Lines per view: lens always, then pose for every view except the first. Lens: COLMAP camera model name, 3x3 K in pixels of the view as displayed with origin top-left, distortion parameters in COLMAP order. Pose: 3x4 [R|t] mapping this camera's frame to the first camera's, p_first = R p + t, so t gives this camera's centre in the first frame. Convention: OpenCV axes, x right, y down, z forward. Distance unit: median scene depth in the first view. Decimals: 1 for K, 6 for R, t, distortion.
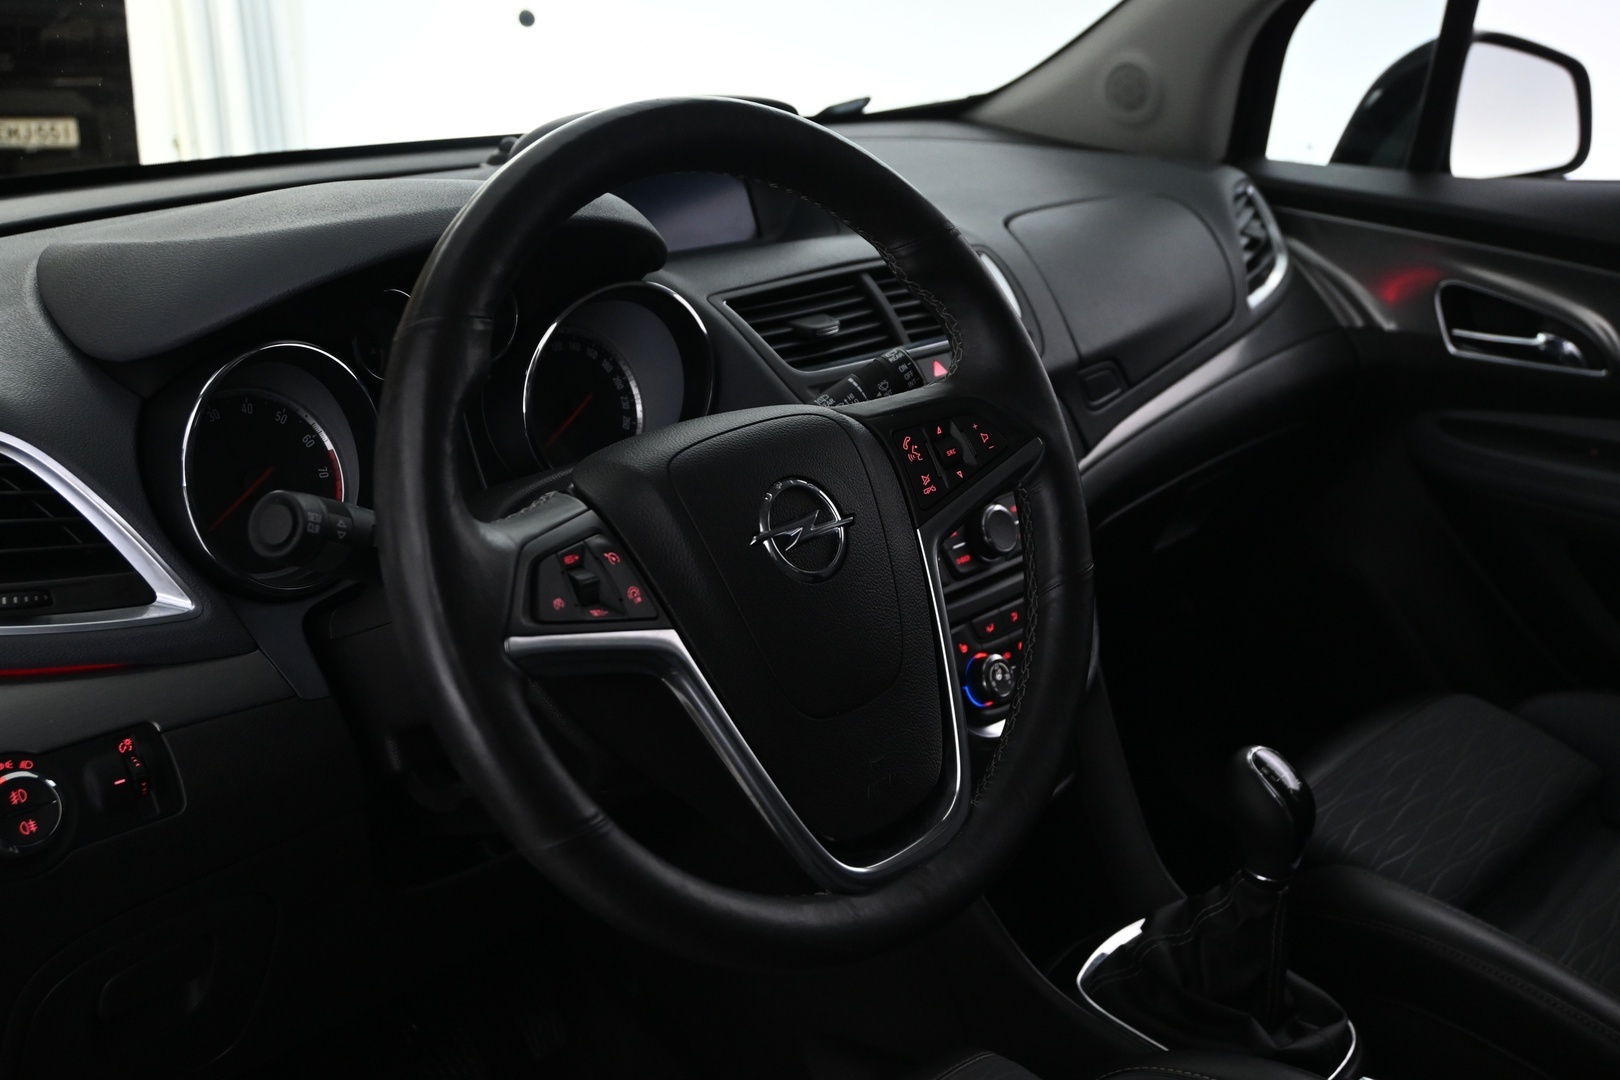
lens RADIAL K [[1538.9, 0, 804.6], [0, 1538.9, 541.4], [0, 0, 1]] dist [-0.027285, 0.000000]
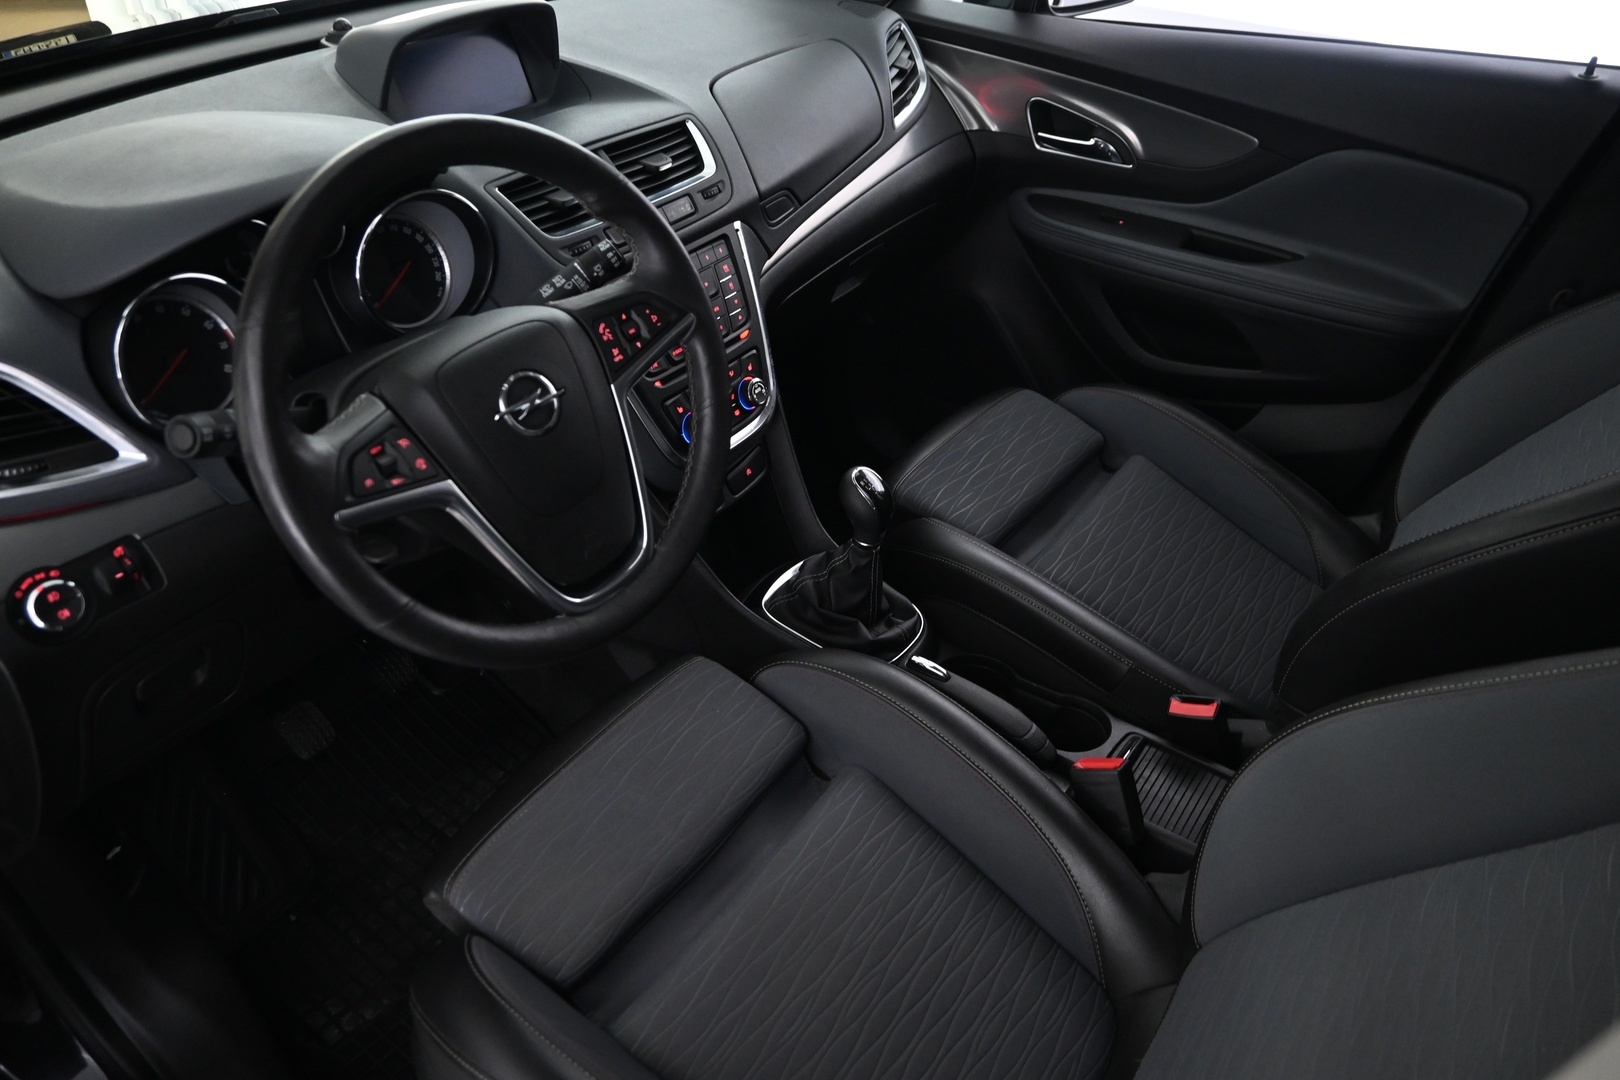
lens RADIAL K [[1103.2, 0, 819.7], [0, 1103.2, 536.3], [0, 0, 1]] dist [-0.018459, 0.002815]
pose [[0.991542, -0.064357, 0.112705, 0.117845], [0.026214, 0.949805, 0.311741, -0.166608], [-0.127111, -0.306150, 0.943459, -0.128448]]
